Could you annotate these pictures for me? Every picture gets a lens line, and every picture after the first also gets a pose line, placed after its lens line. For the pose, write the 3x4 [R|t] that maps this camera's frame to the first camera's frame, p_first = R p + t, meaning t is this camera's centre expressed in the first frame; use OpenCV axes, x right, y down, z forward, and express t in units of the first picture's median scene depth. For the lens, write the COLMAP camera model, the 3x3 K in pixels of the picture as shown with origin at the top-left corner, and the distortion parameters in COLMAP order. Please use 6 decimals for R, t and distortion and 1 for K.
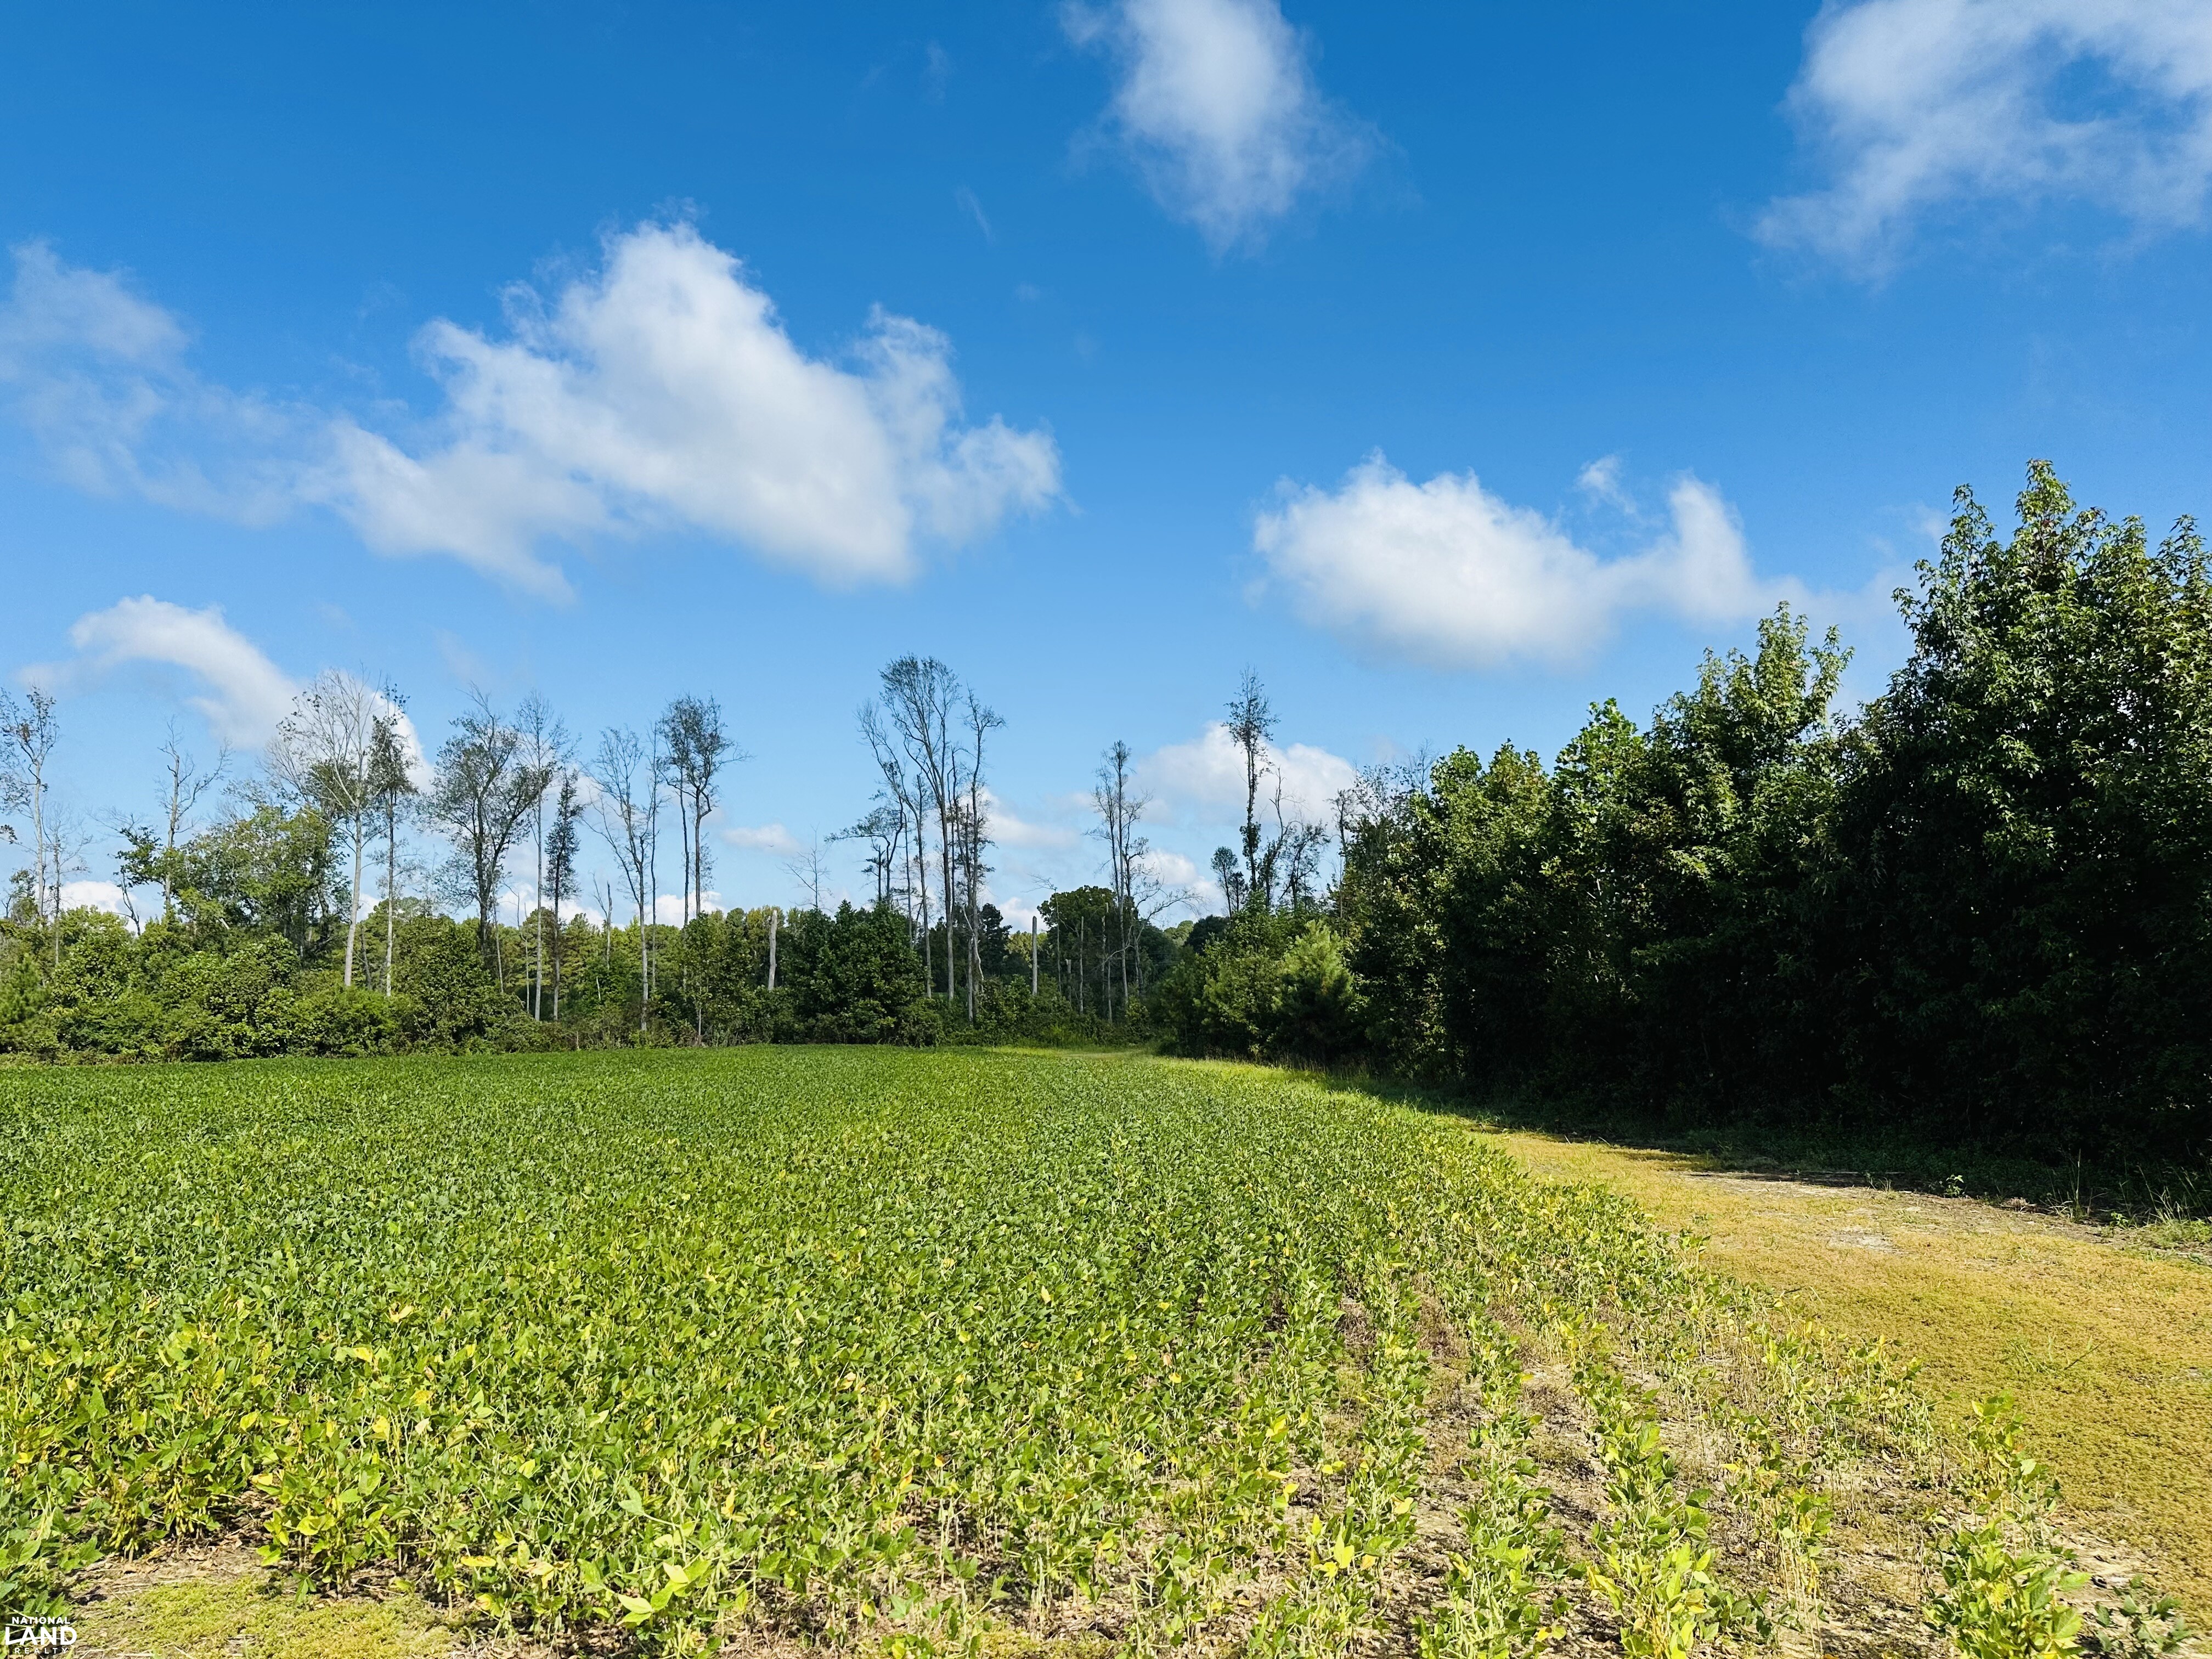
lens RADIAL K [[1571.1, 0, 1106.0], [0, 1571.1, 829.5], [0, 0, 1]] dist [0.006118, -0.000486]
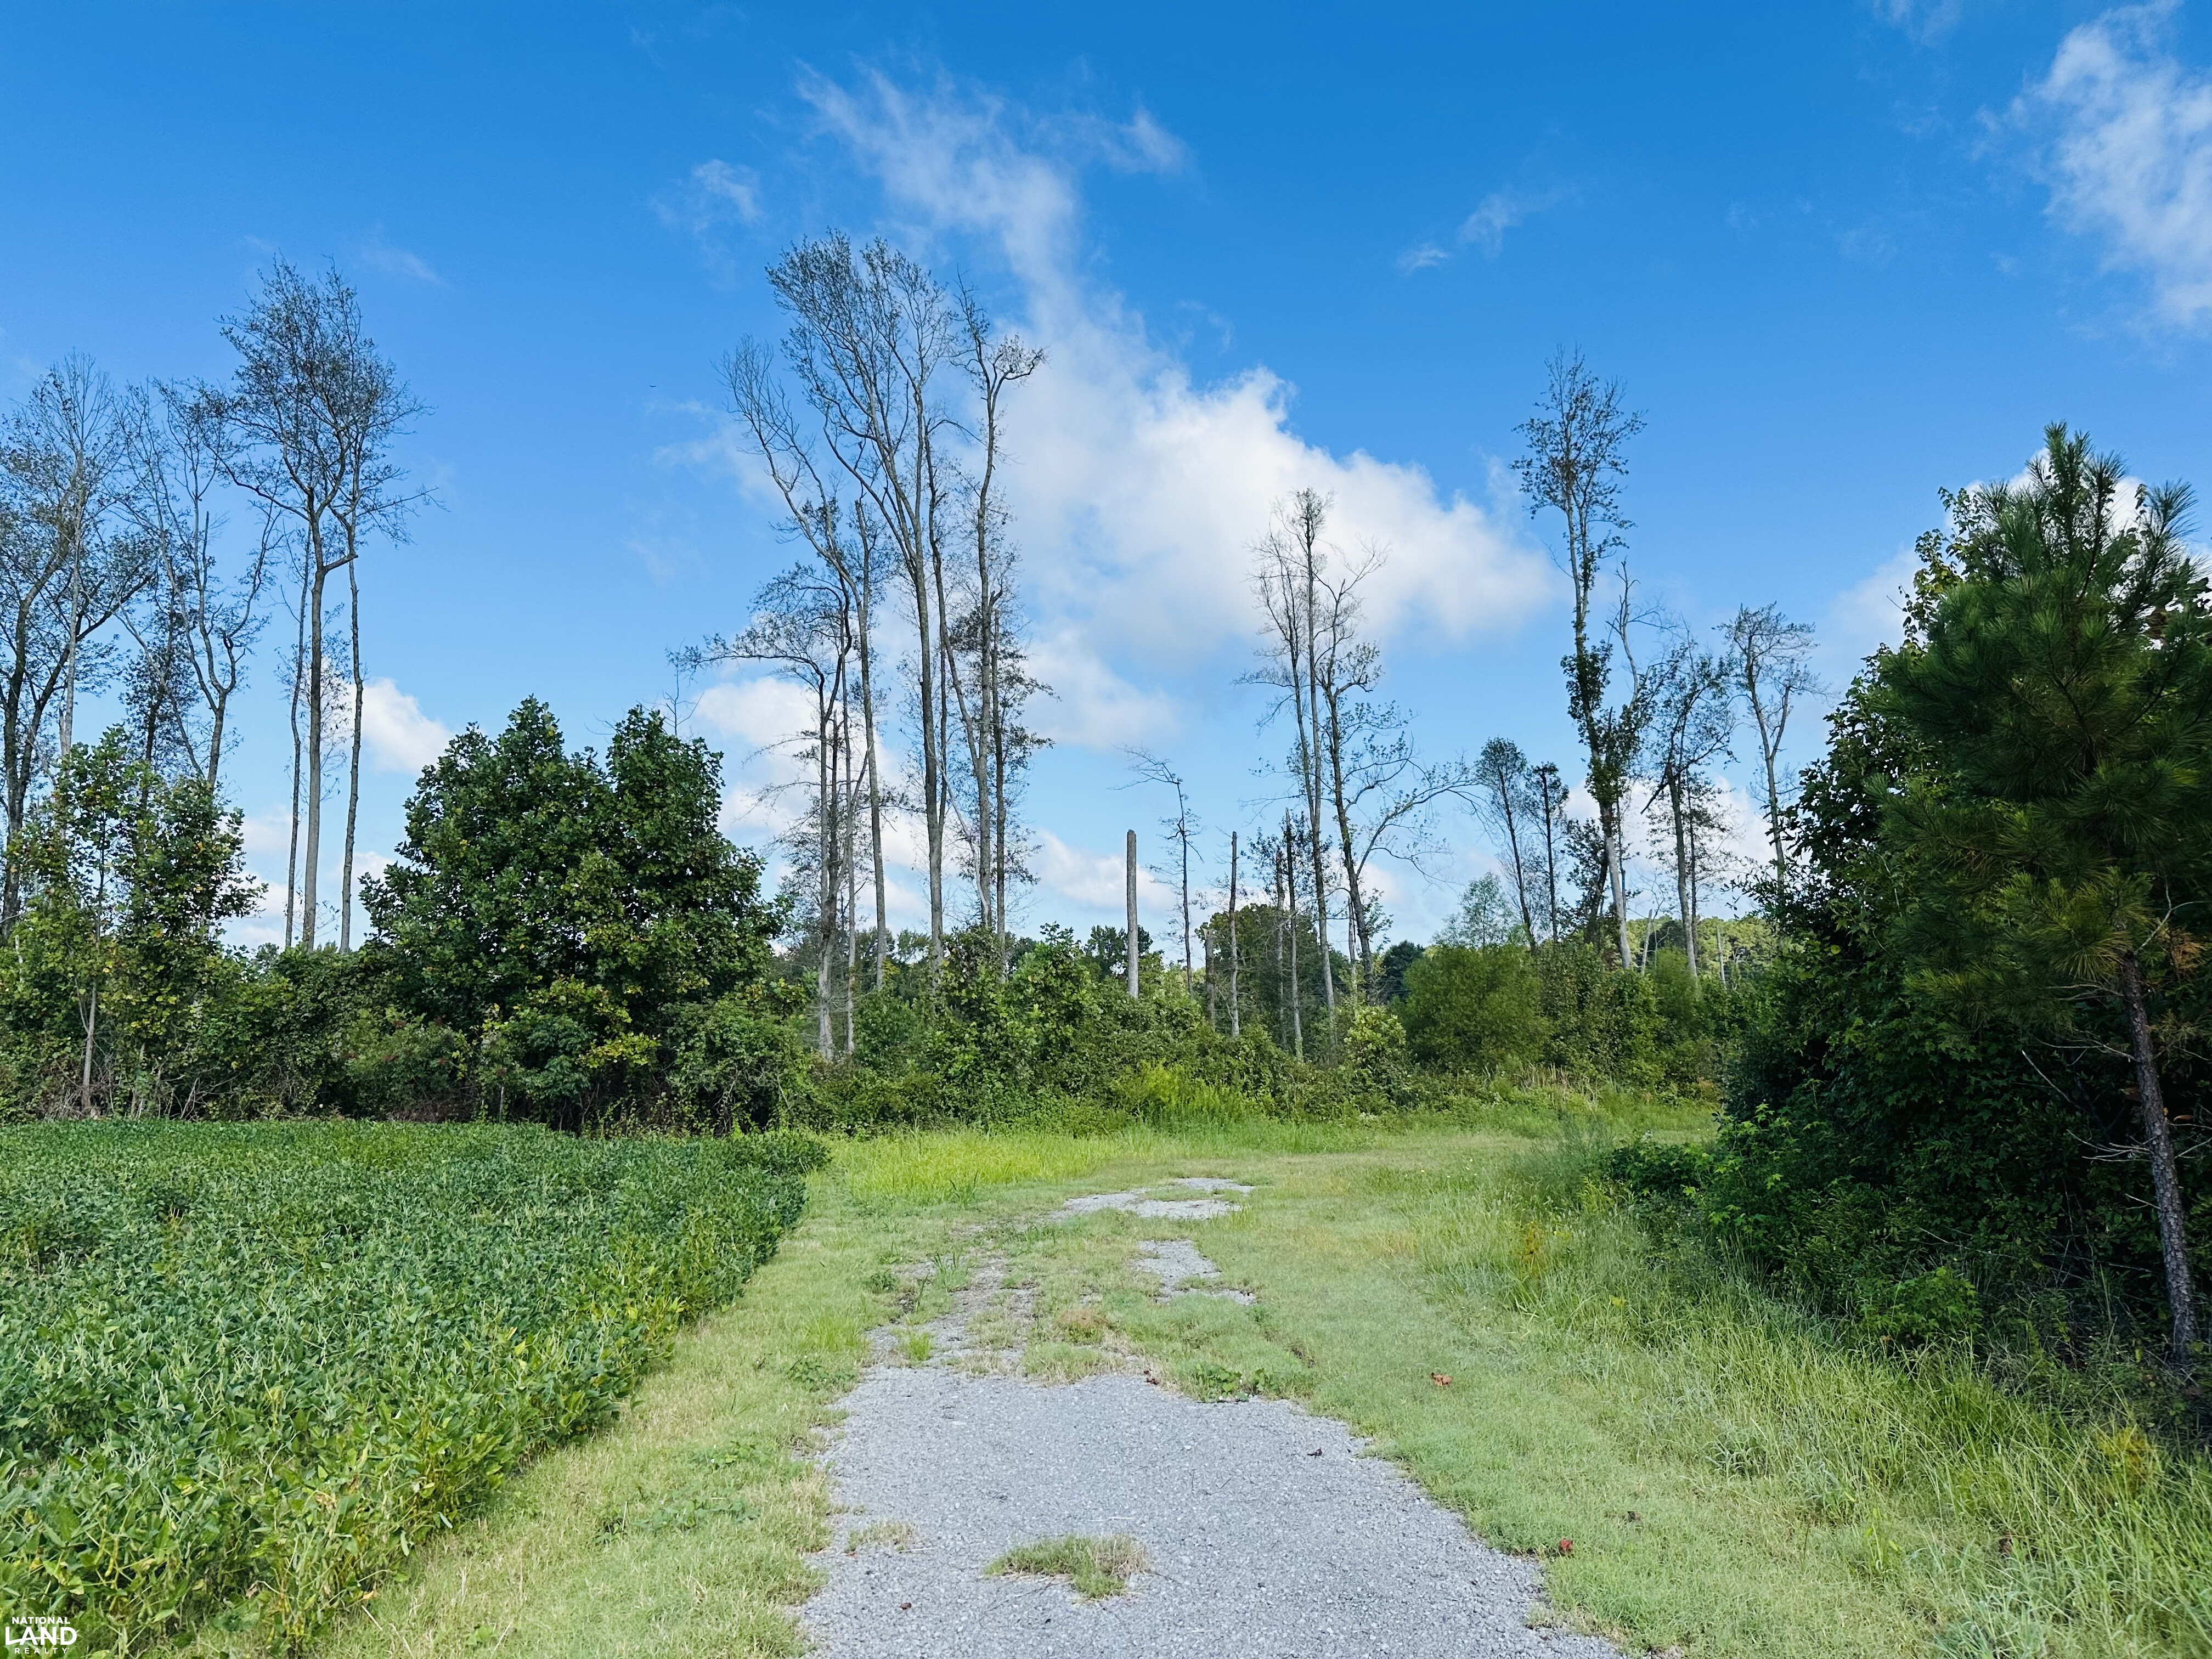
lens RADIAL K [[1311.8, 0, 1106.0], [0, 1311.8, 829.5], [0, 0, 1]] dist [0.050905, 0.000006]
pose [[0.992026, -0.018716, -0.124639, -0.004724], [0.011007, 0.998000, -0.062255, 0.080138], [0.125555, 0.060387, 0.990247, 0.621670]]
